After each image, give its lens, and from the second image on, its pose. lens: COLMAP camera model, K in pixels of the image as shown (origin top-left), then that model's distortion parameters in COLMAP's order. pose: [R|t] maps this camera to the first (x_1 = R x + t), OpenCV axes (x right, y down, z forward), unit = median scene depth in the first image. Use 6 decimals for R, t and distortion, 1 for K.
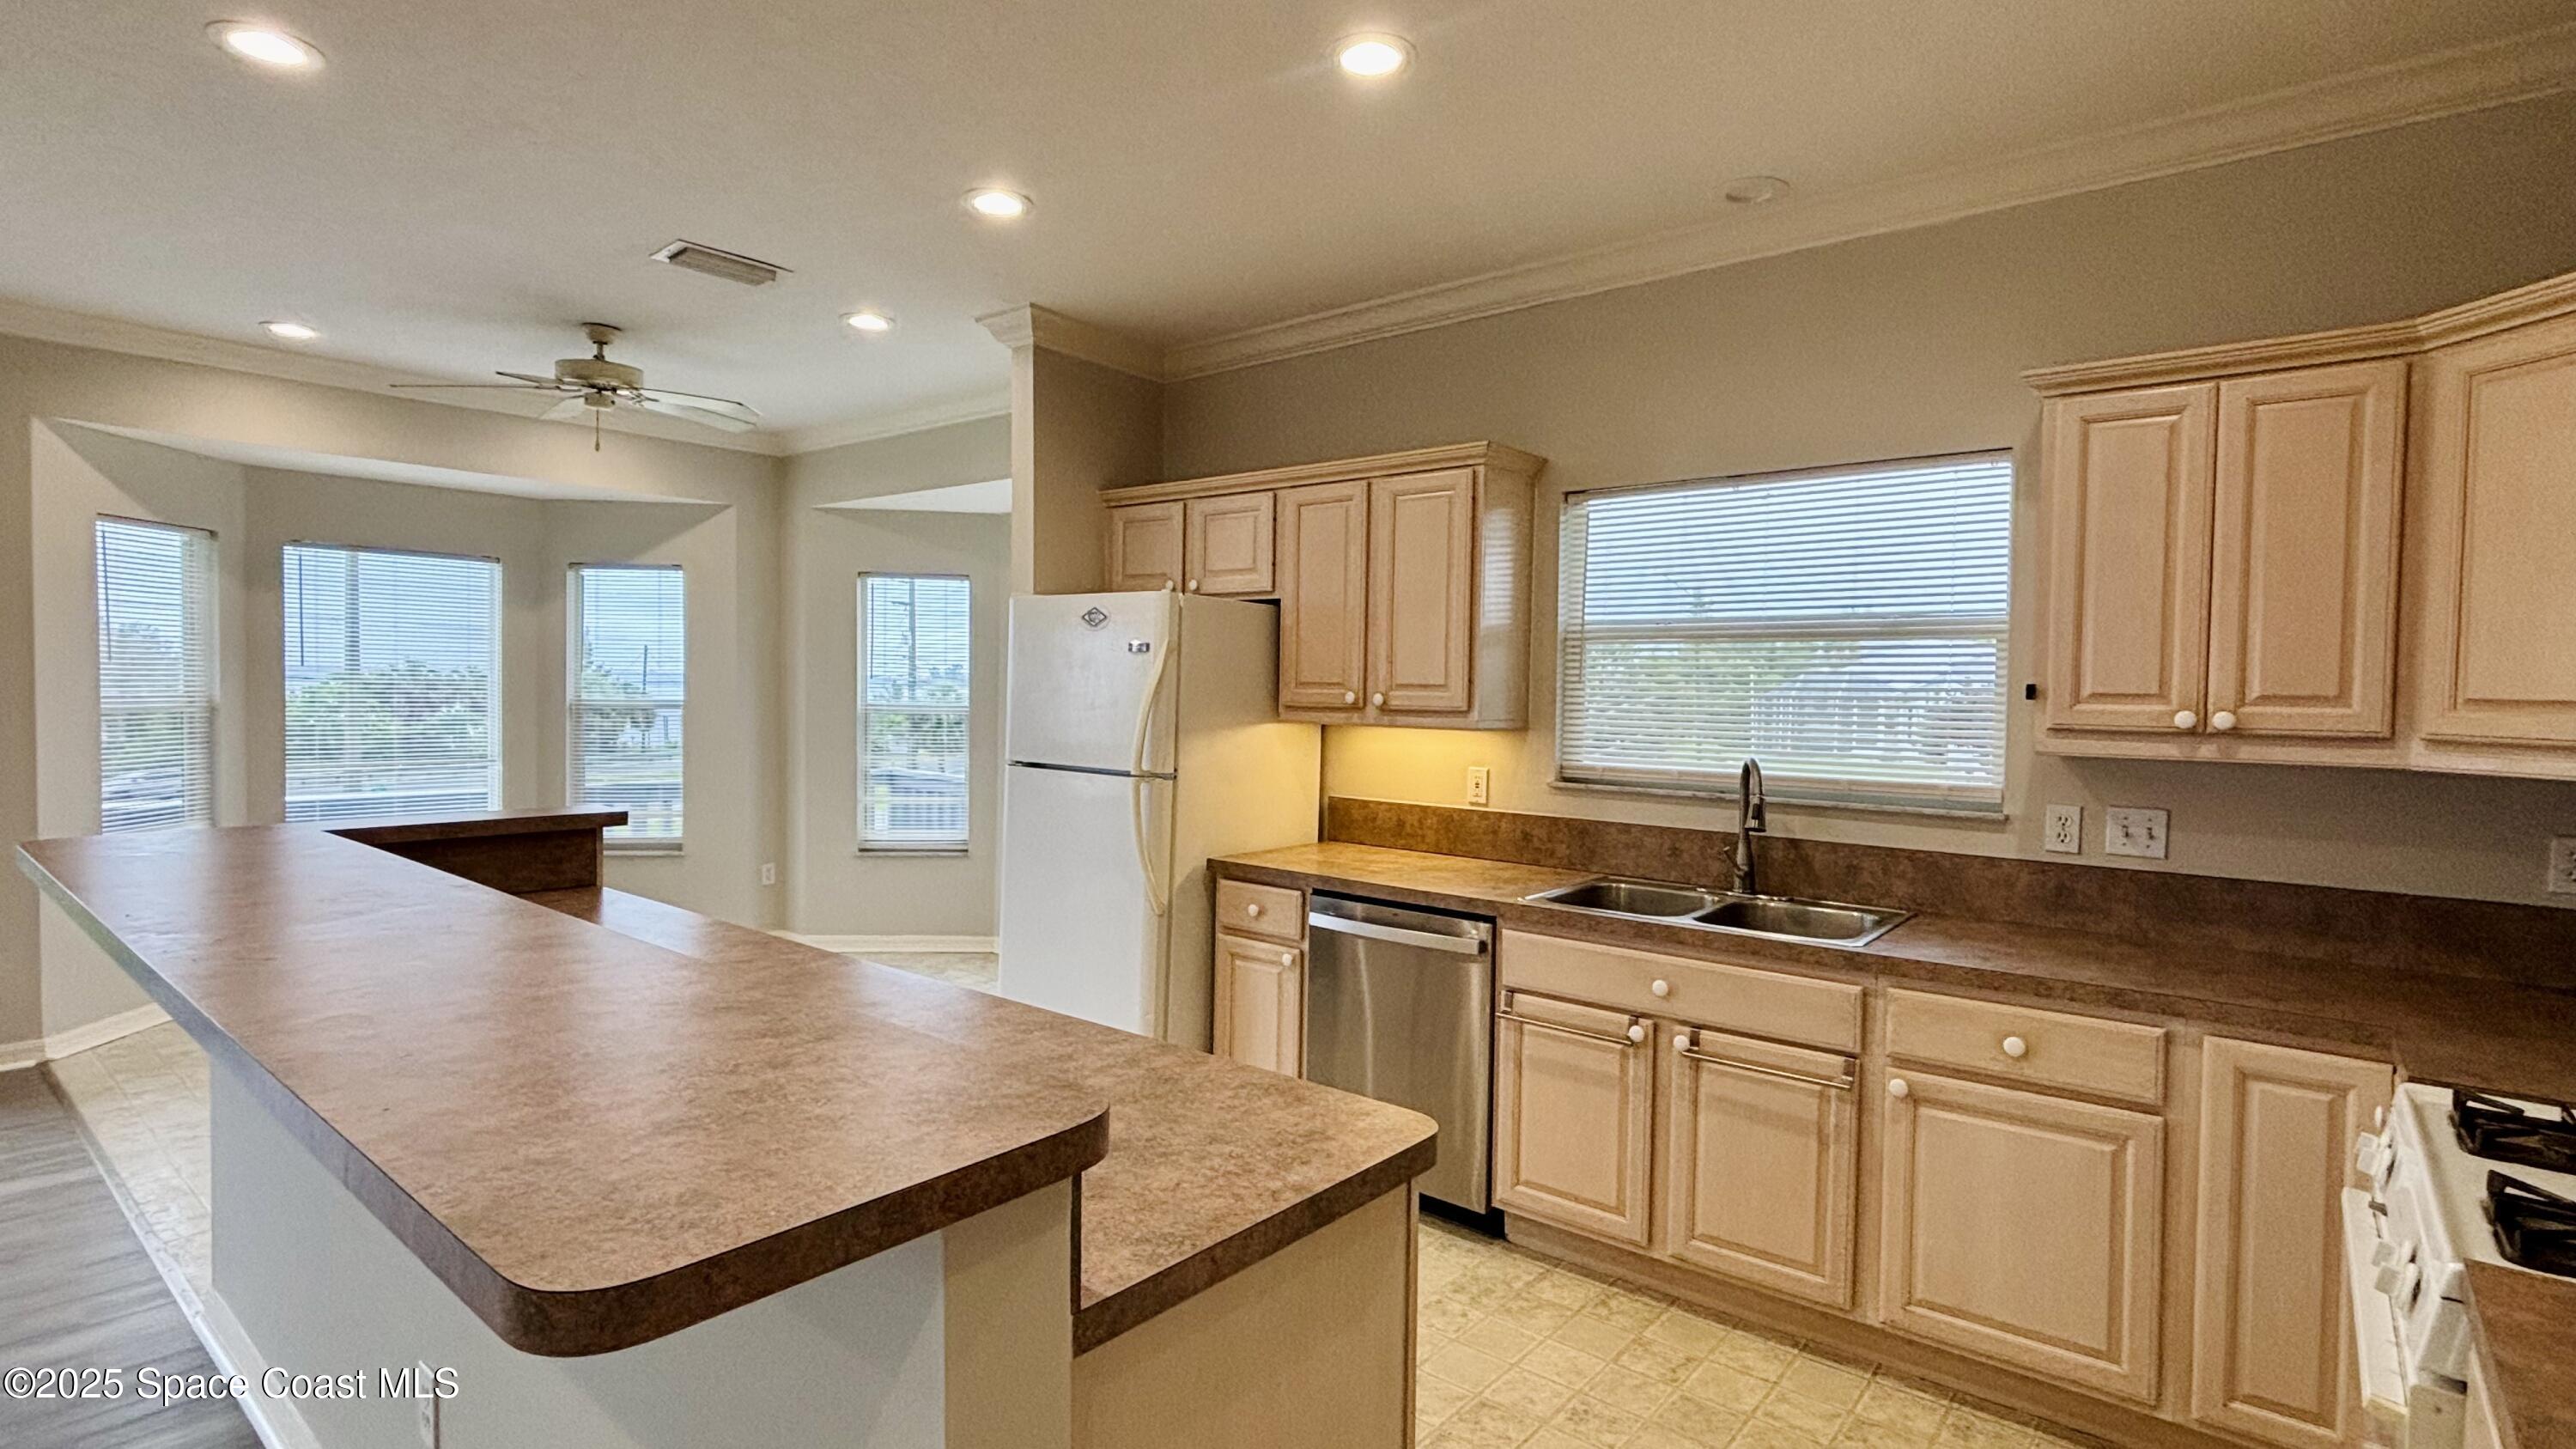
lens RADIAL K [[1248.2, 0, 1278.9], [0, 1248.2, 731.3], [0, 0, 1]] dist [0.007199, -0.000943]
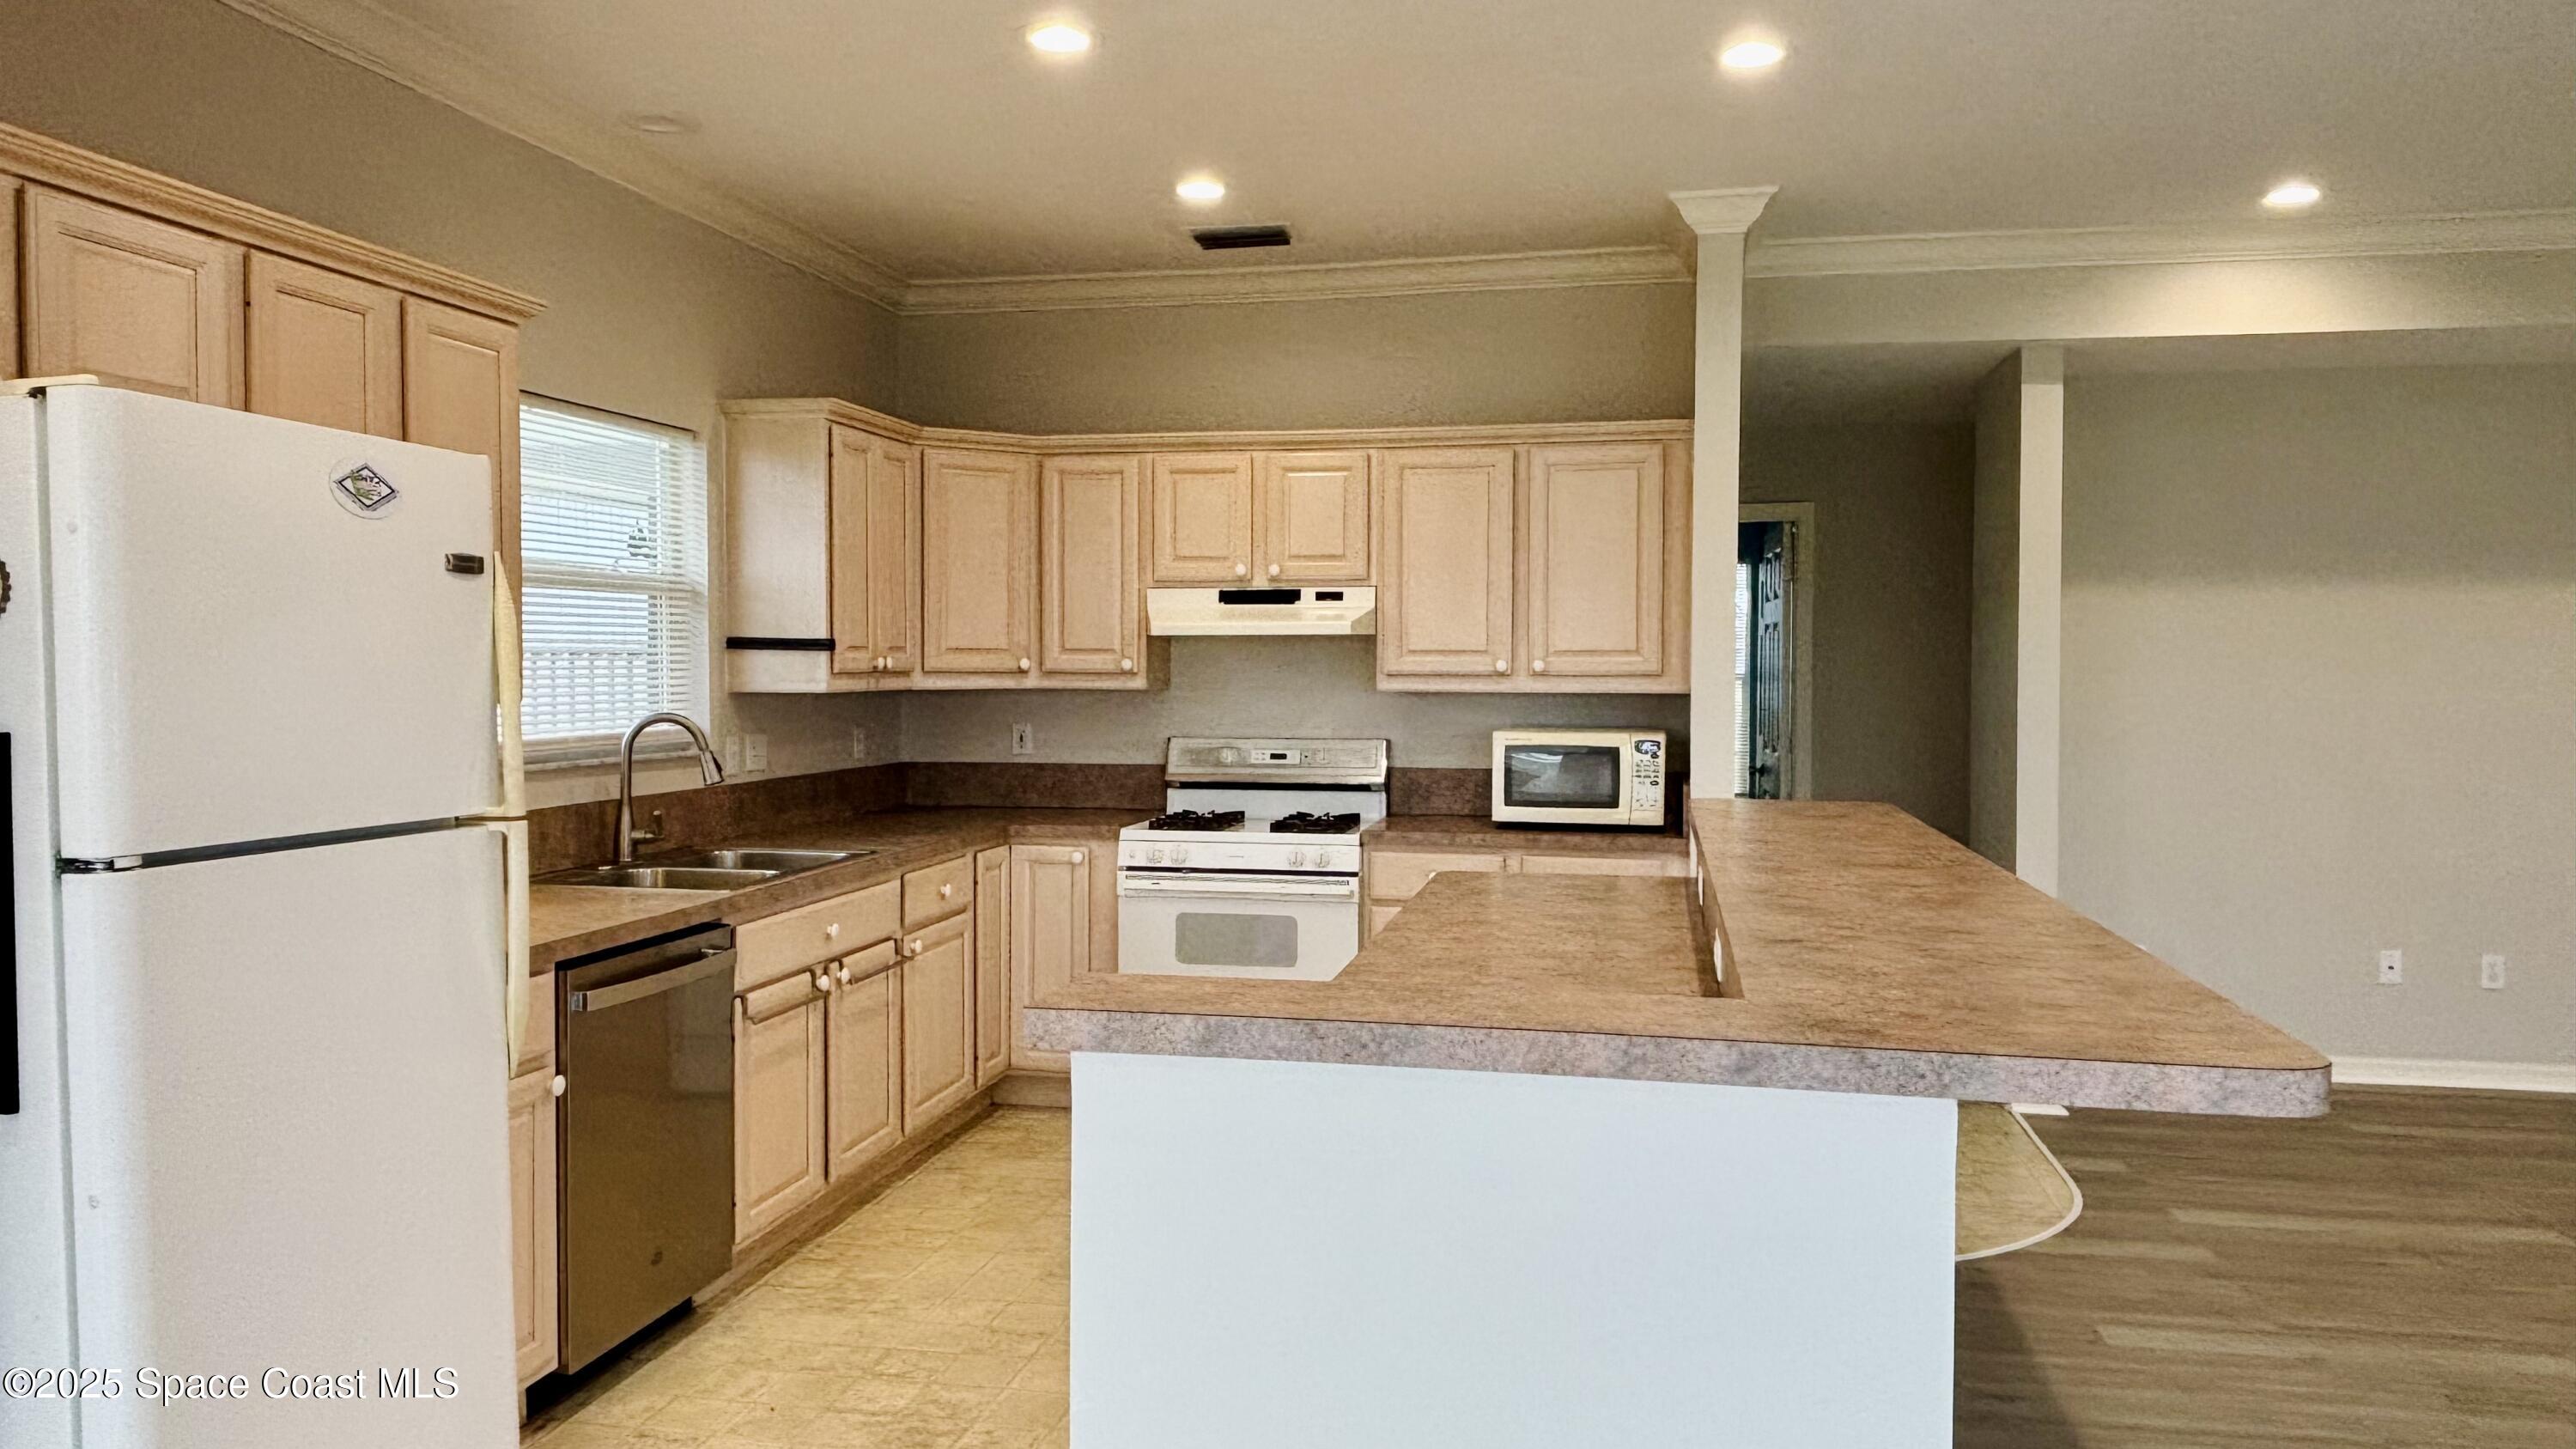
lens RADIAL K [[1764.0, 0, 1291.9], [0, 1764.0, 717.7], [0, 0, 1]] dist [0.042901, -0.021158]
pose [[-0.488593, -0.043172, 0.871443, -0.842041], [0.023957, 0.997735, 0.062861, -0.040858], [-0.872183, 0.051590, -0.486452, 0.997817]]
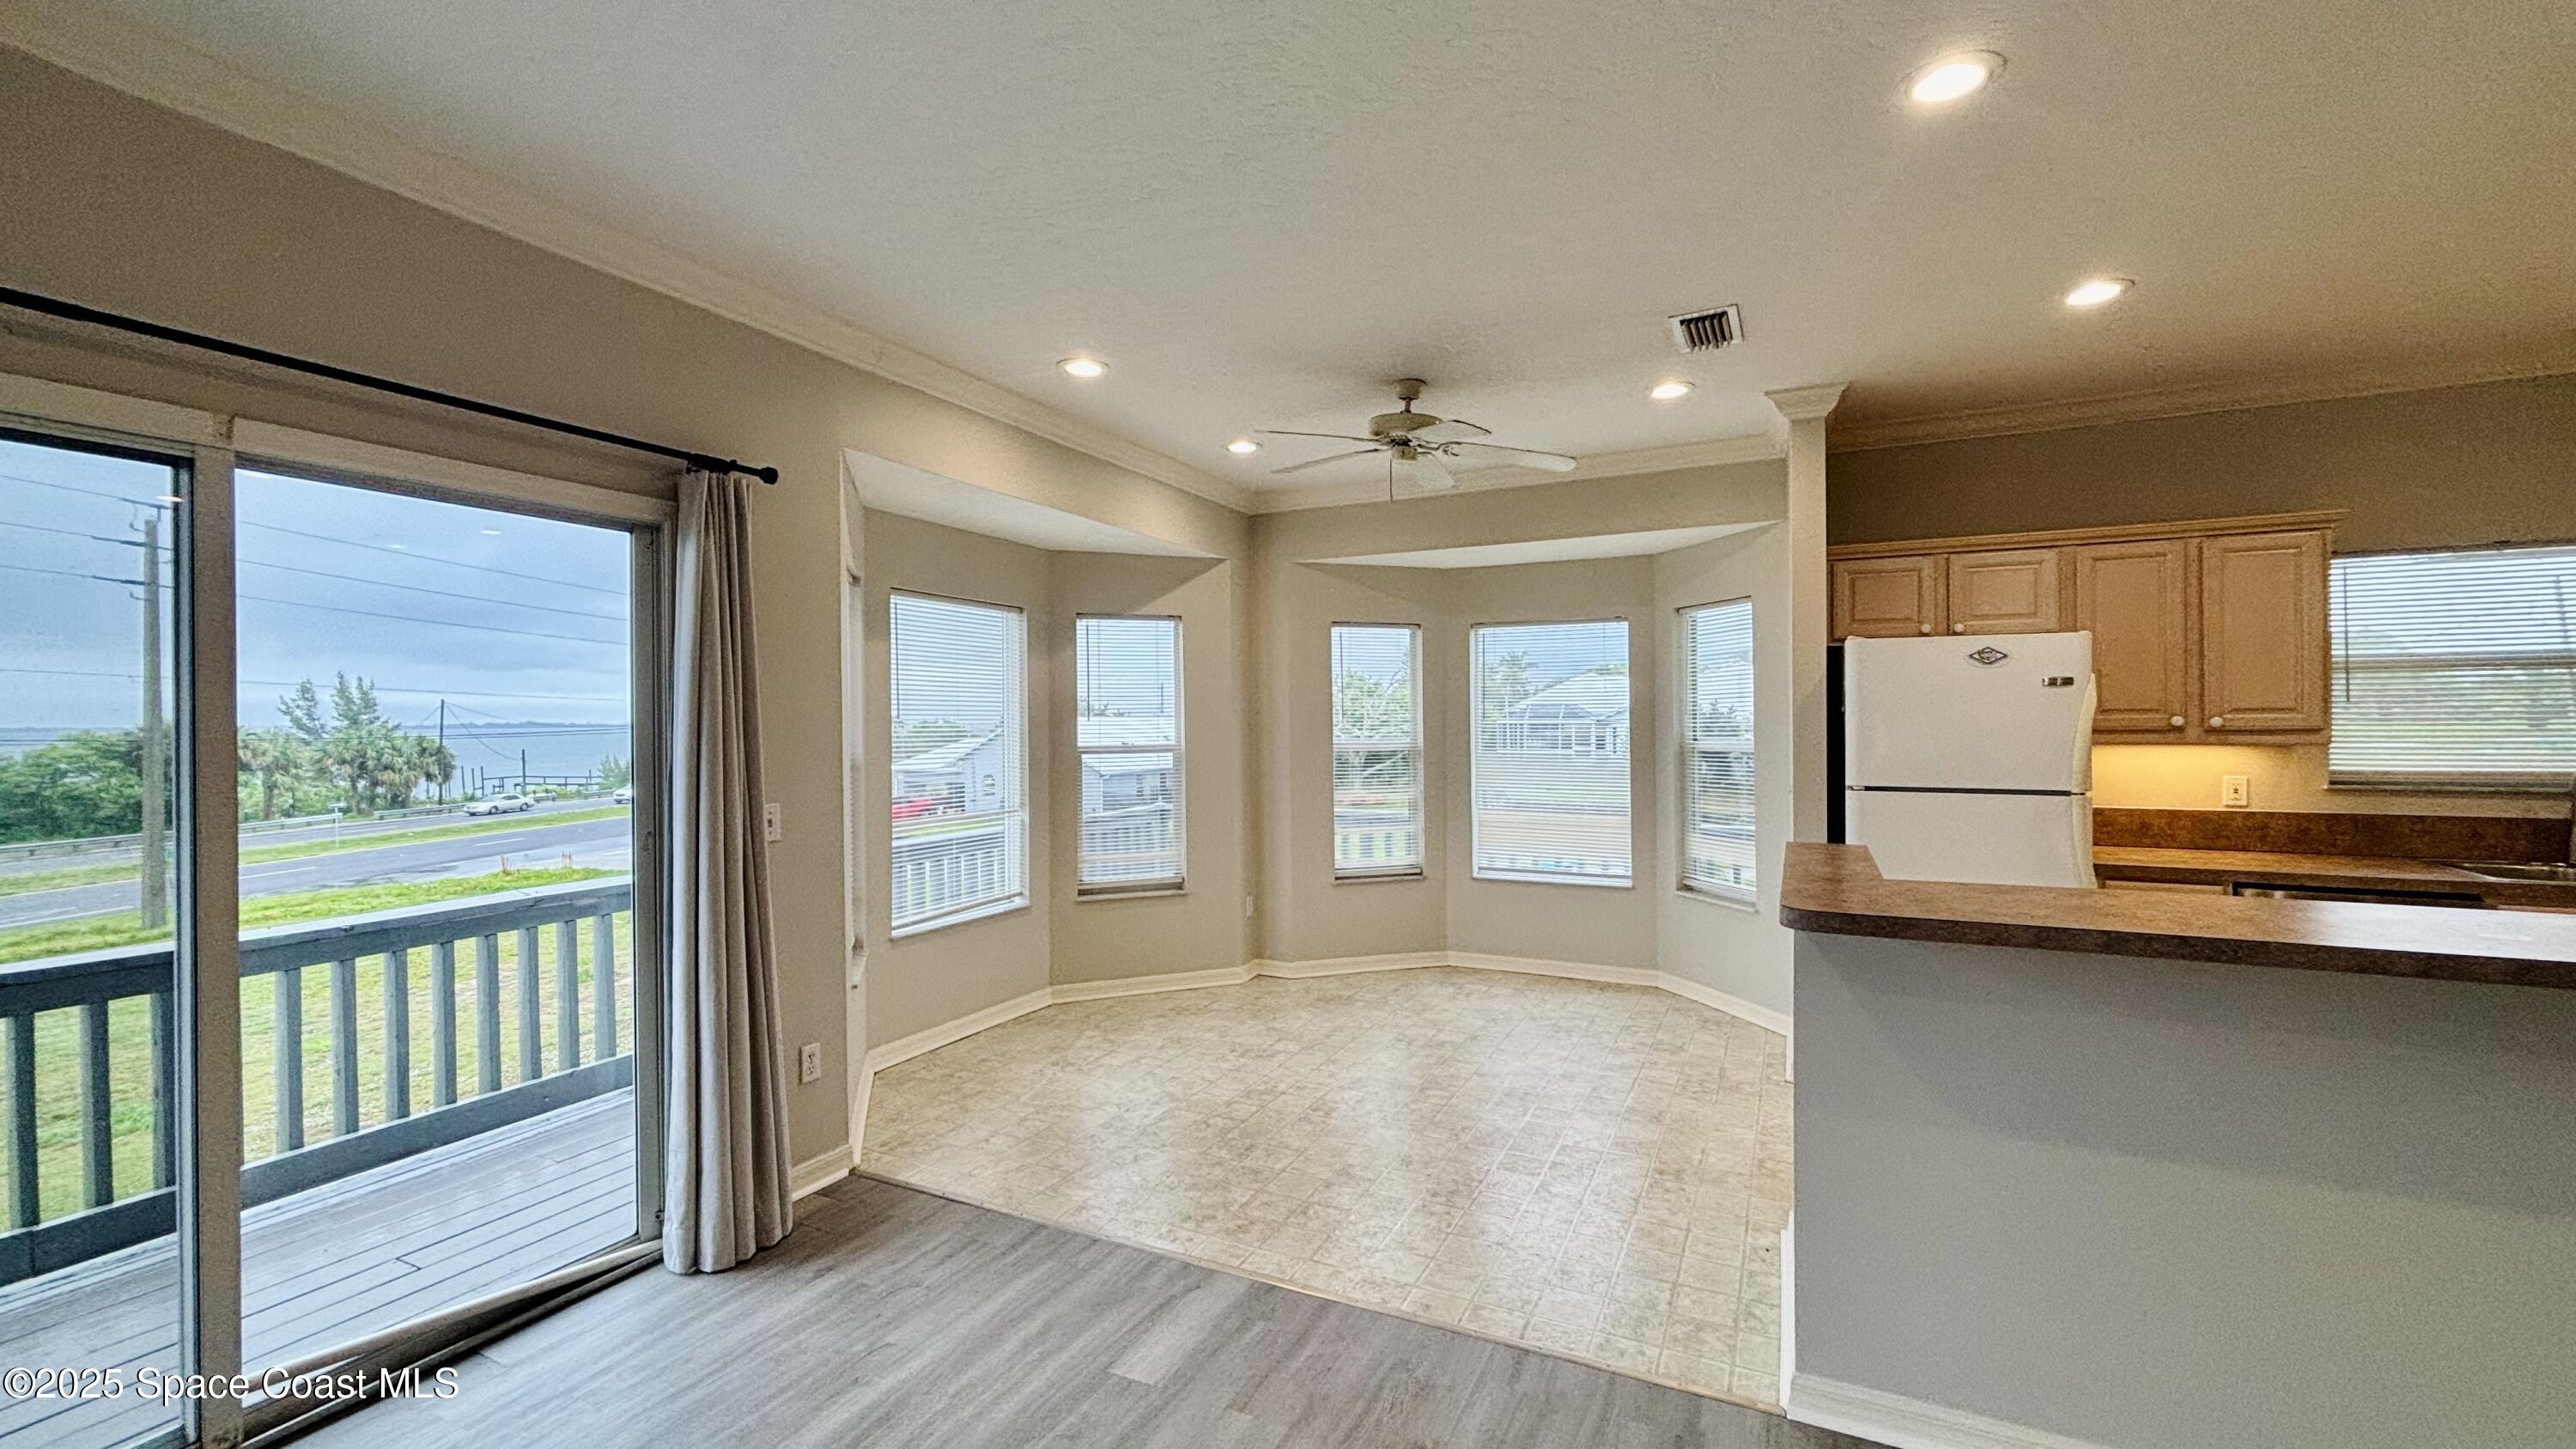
lens RADIAL K [[1035.4, 0, 1281.1], [0, 1035.4, 725.0], [0, 0, 1]] dist [0.002562, 0.000796]
pose [[0.969920, -0.024720, 0.242165, -0.976954], [0.032751, 0.999037, -0.029195, -0.021897], [-0.241210, 0.036248, 0.969796, 0.233864]]
